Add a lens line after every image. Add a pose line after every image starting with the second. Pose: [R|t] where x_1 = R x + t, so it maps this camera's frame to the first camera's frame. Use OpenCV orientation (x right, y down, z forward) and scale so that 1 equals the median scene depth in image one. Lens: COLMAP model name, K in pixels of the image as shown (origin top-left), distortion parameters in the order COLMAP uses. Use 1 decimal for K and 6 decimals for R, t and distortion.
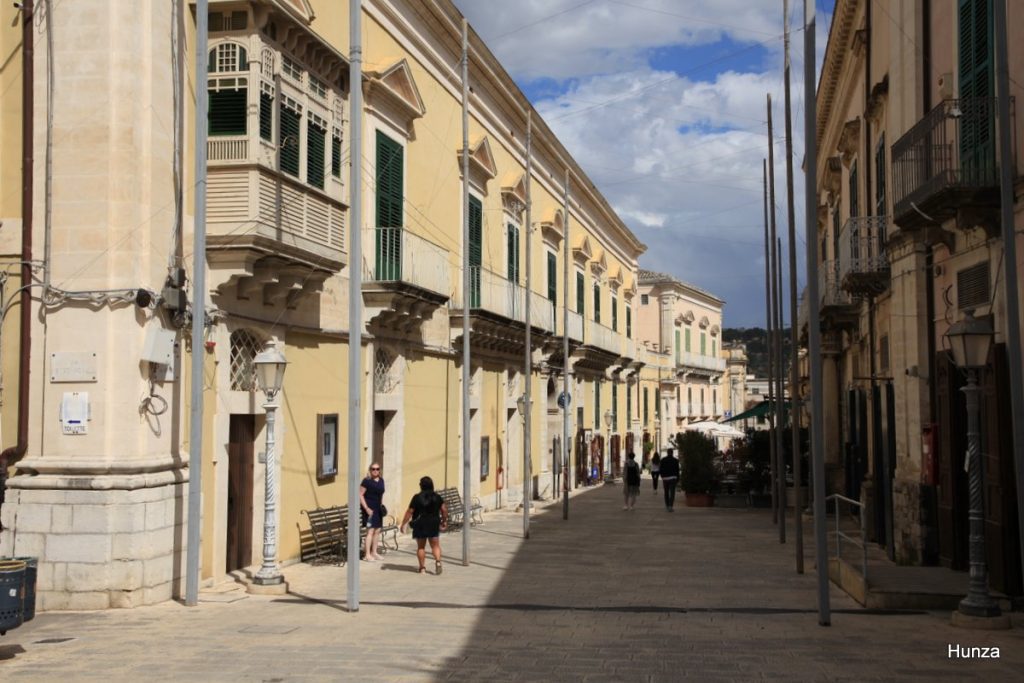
lens RADIAL K [[1184.5, 0, 506.3], [0, 1184.5, 333.2], [0, 0, 1]] dist [0.099452, 0.000000]
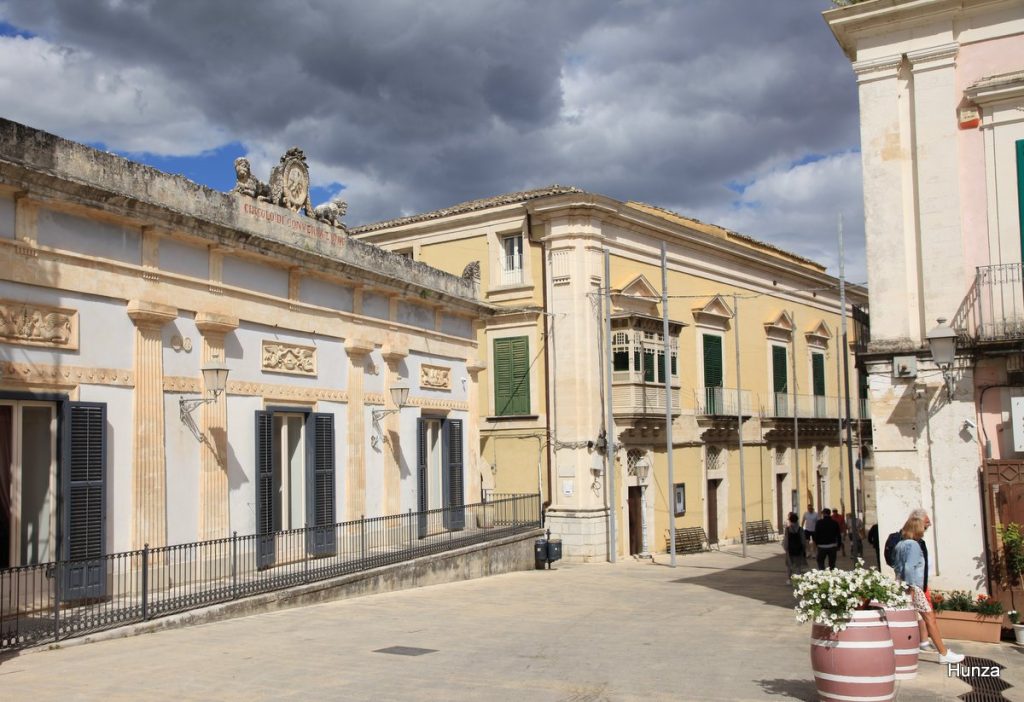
lens RADIAL K [[1167.1, 0, 506.9], [0, 1167.1, 354.6], [0, 0, 1]] dist [0.108828, 0.000000]
pose [[0.927974, -0.043182, -0.370135, 0.424768], [0.039725, 0.999067, -0.016962, -0.167733], [0.370522, 0.001037, 0.928823, -1.271671]]
